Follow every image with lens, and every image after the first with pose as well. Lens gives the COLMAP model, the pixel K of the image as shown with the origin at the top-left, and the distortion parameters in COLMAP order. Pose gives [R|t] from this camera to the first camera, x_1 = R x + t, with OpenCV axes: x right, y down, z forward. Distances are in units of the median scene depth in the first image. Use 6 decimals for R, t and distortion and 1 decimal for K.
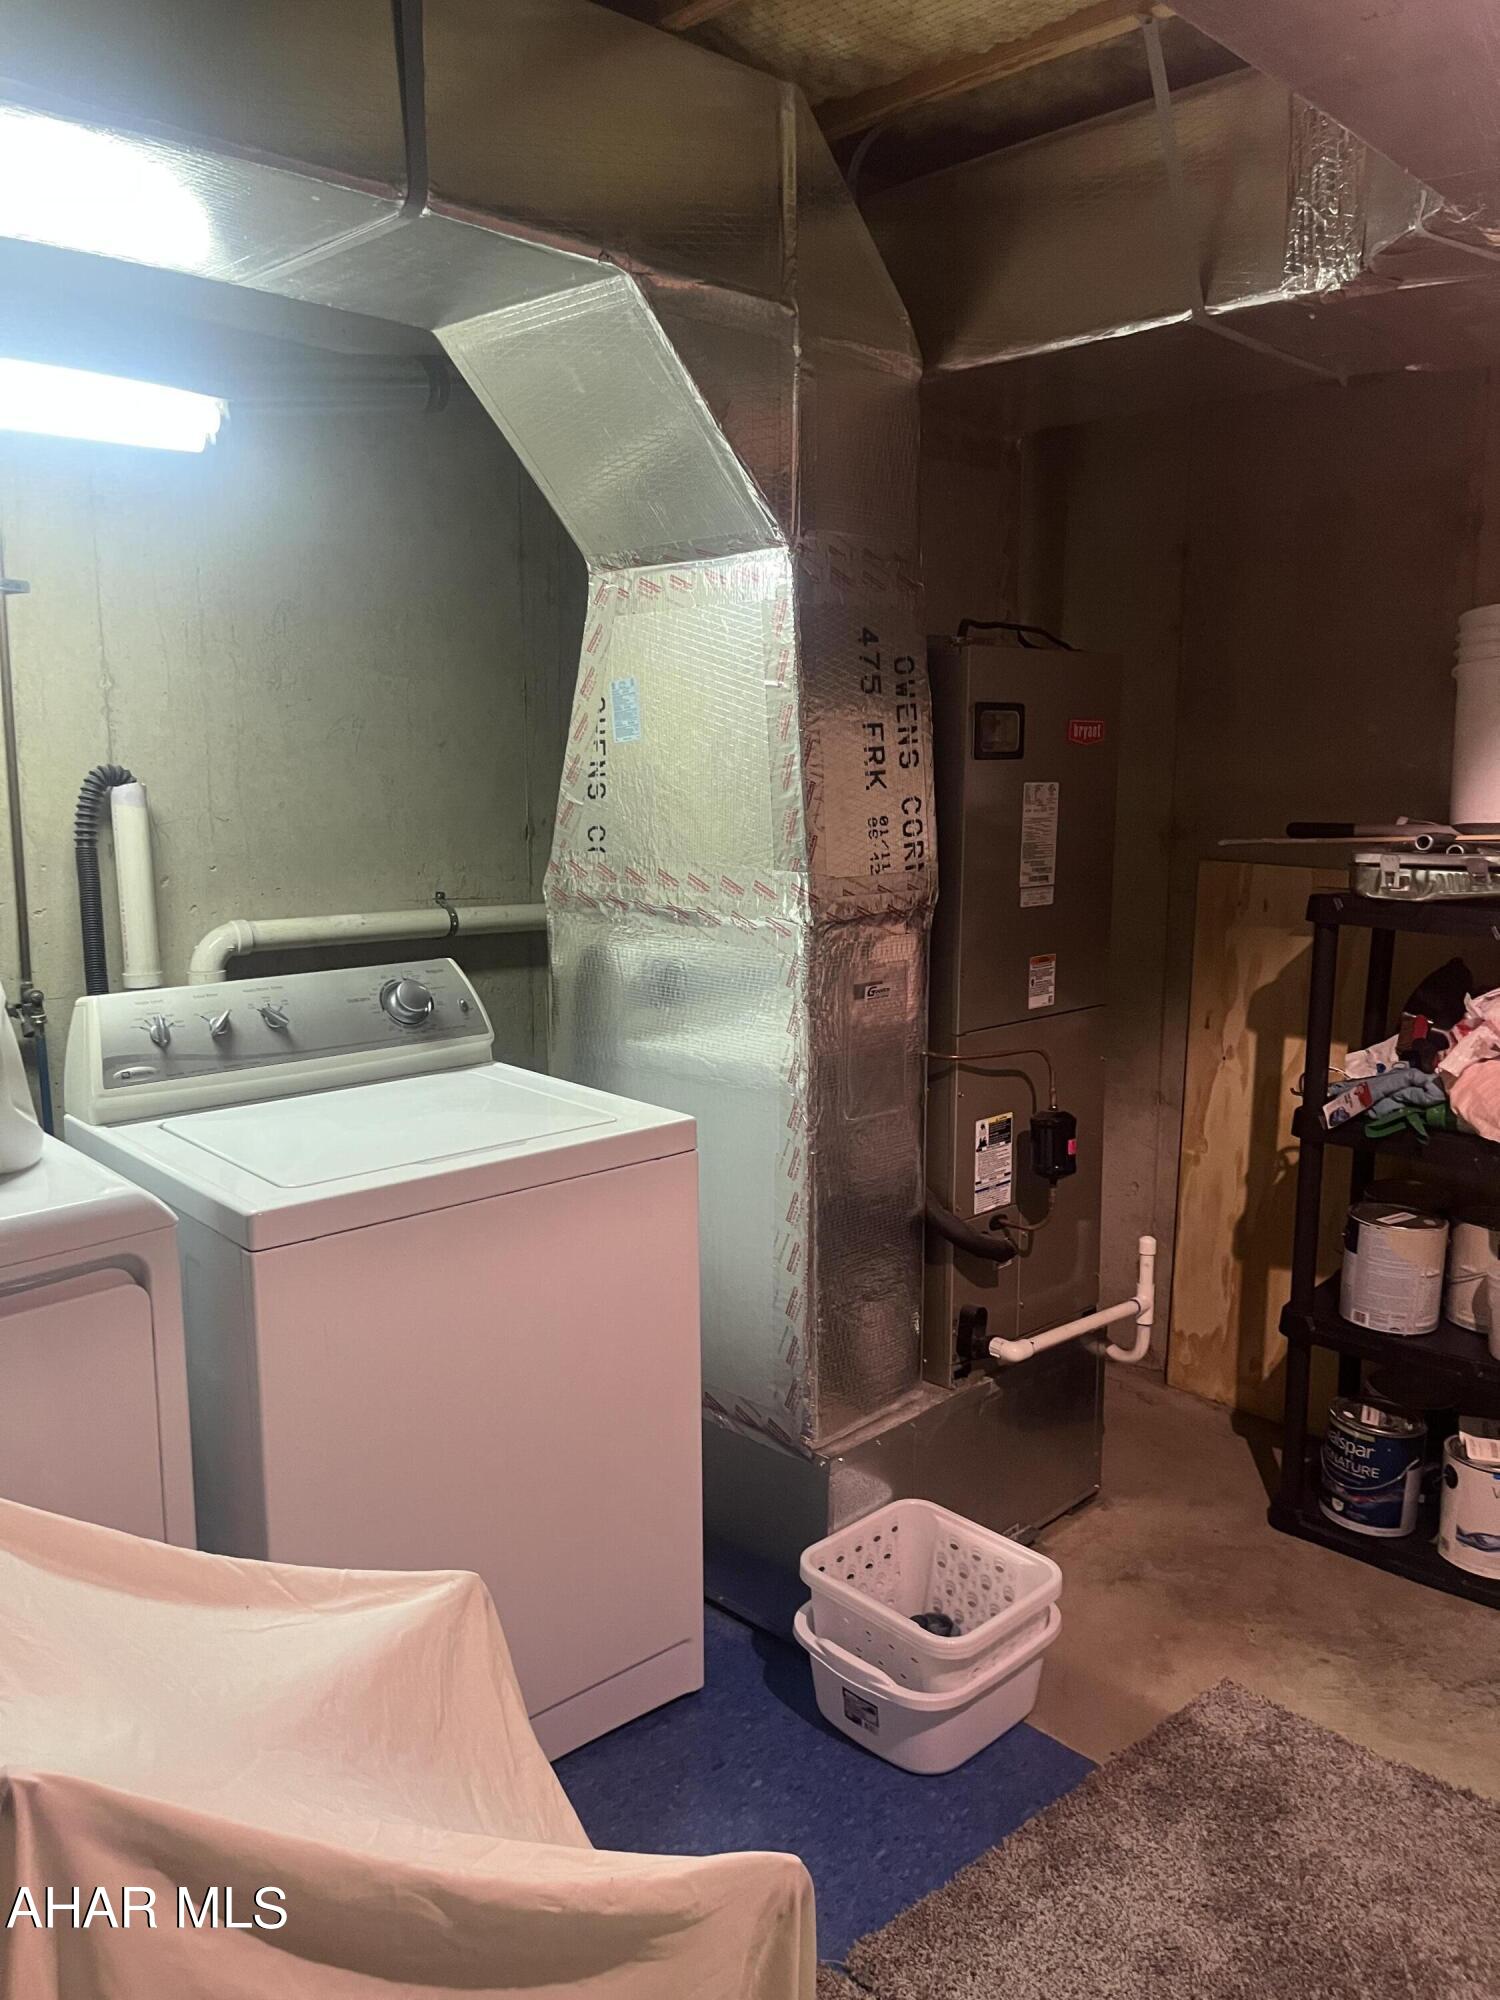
lens RADIAL K [[1508.5, 0, 746.5], [0, 1508.5, 978.2], [0, 0, 1]] dist [0.069830, -0.089163]
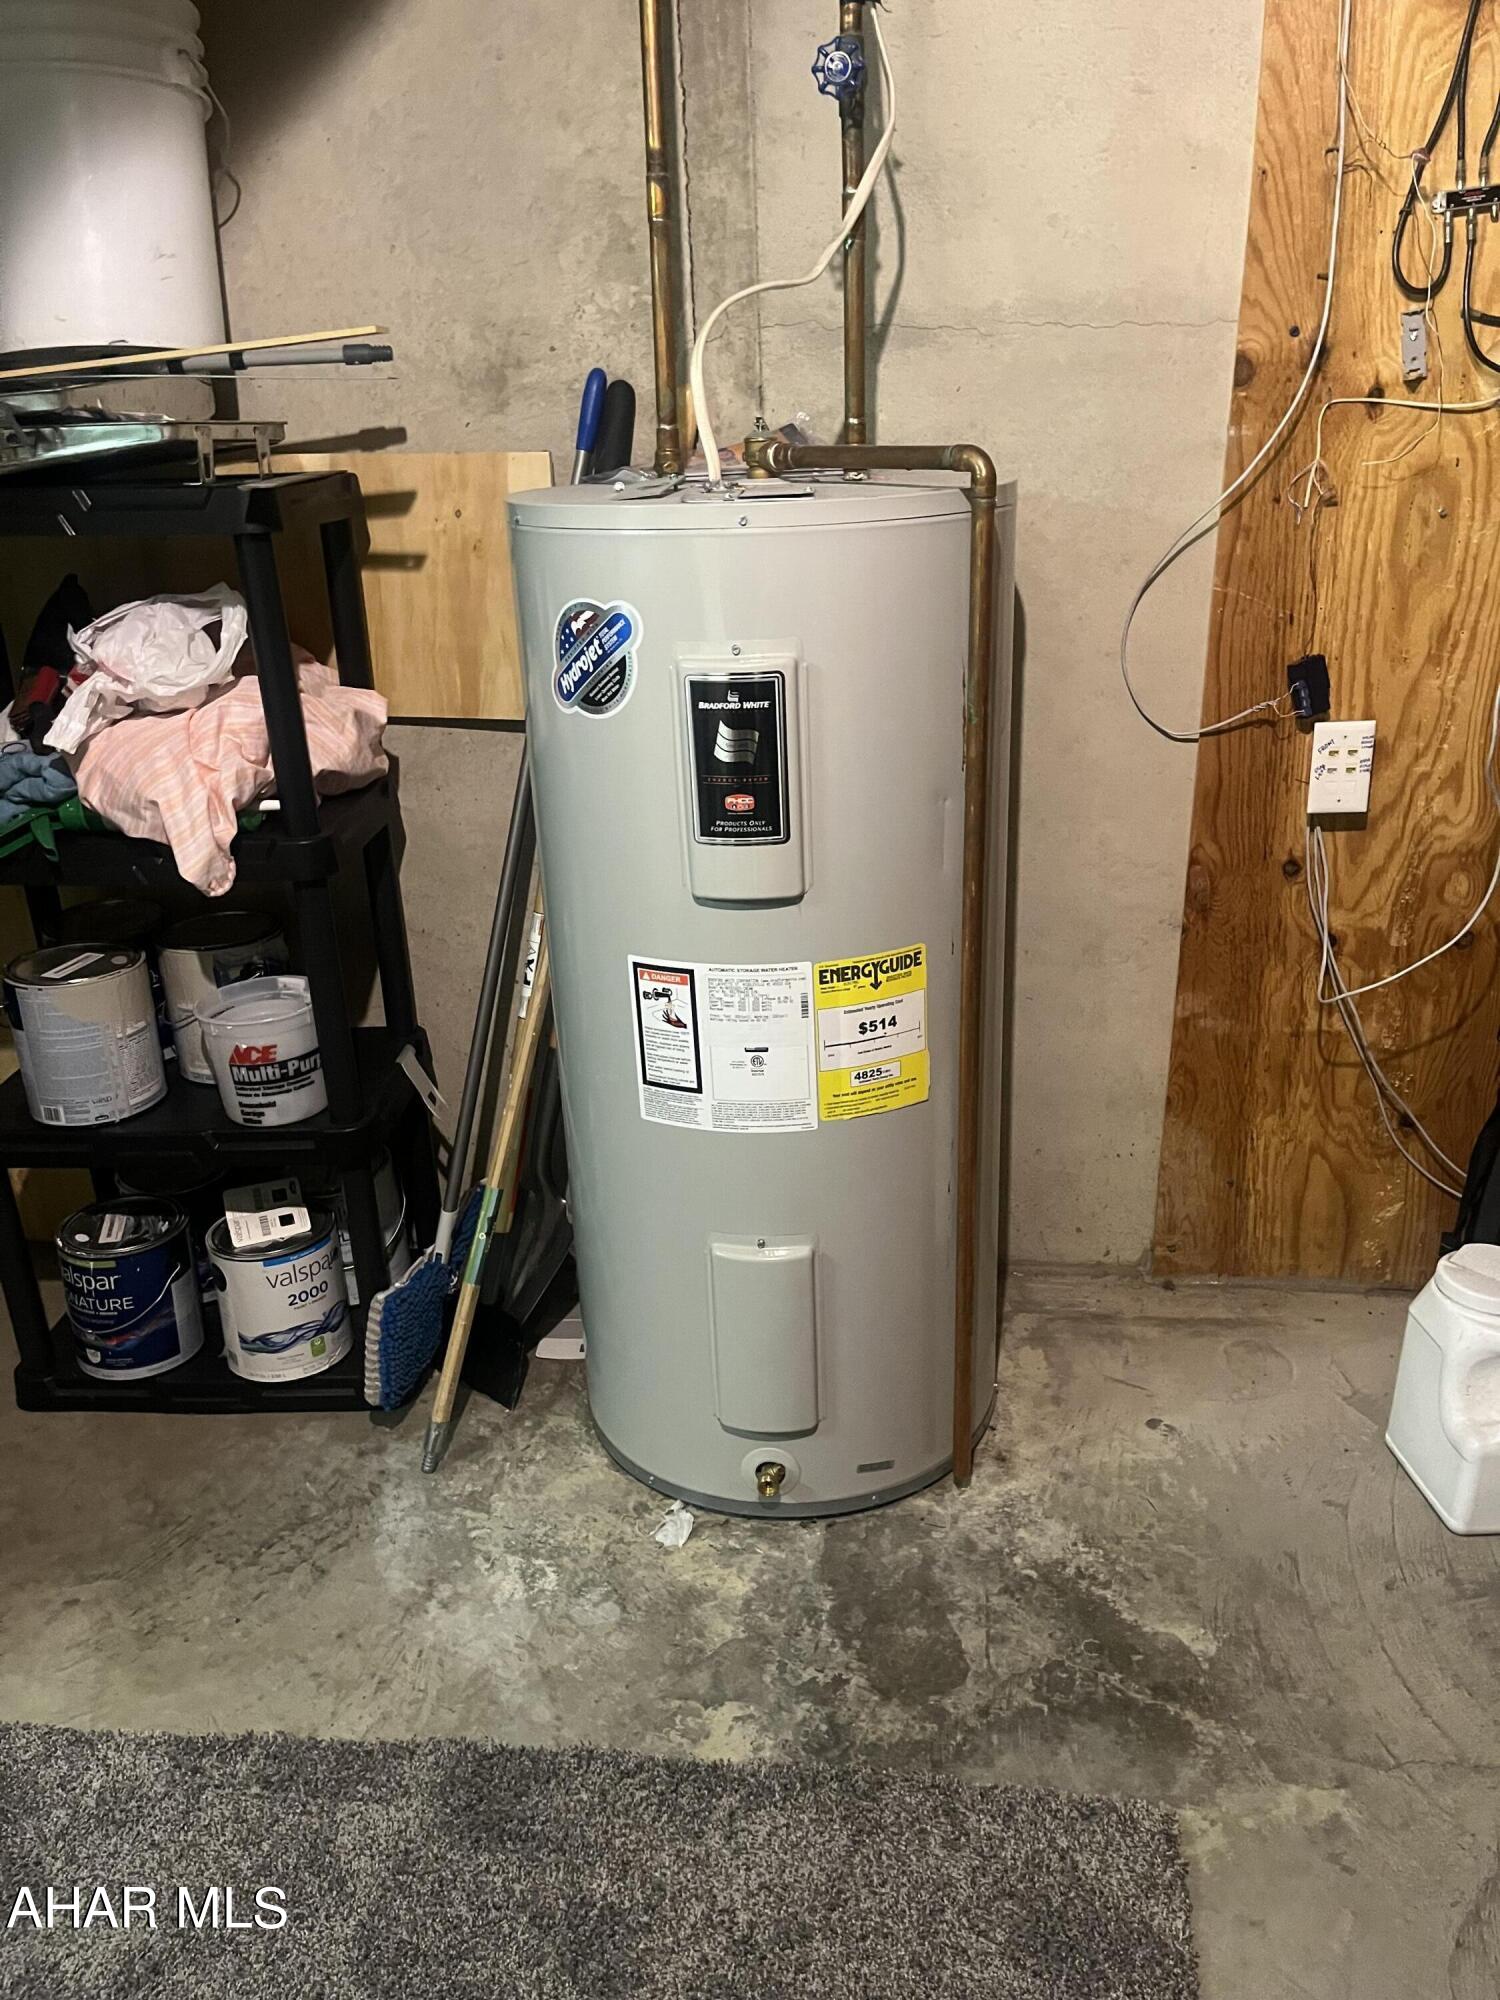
lens RADIAL K [[1508.5, 0, 747.1], [0, 1508.5, 1005.0], [0, 0, 1]] dist [0.069830, -0.089163]
pose [[0.775473, -0.270683, 0.570414, 0.264967], [0.134011, 0.953419, 0.270248, 0.026551], [-0.616995, -0.133128, 0.775625, 0.262805]]
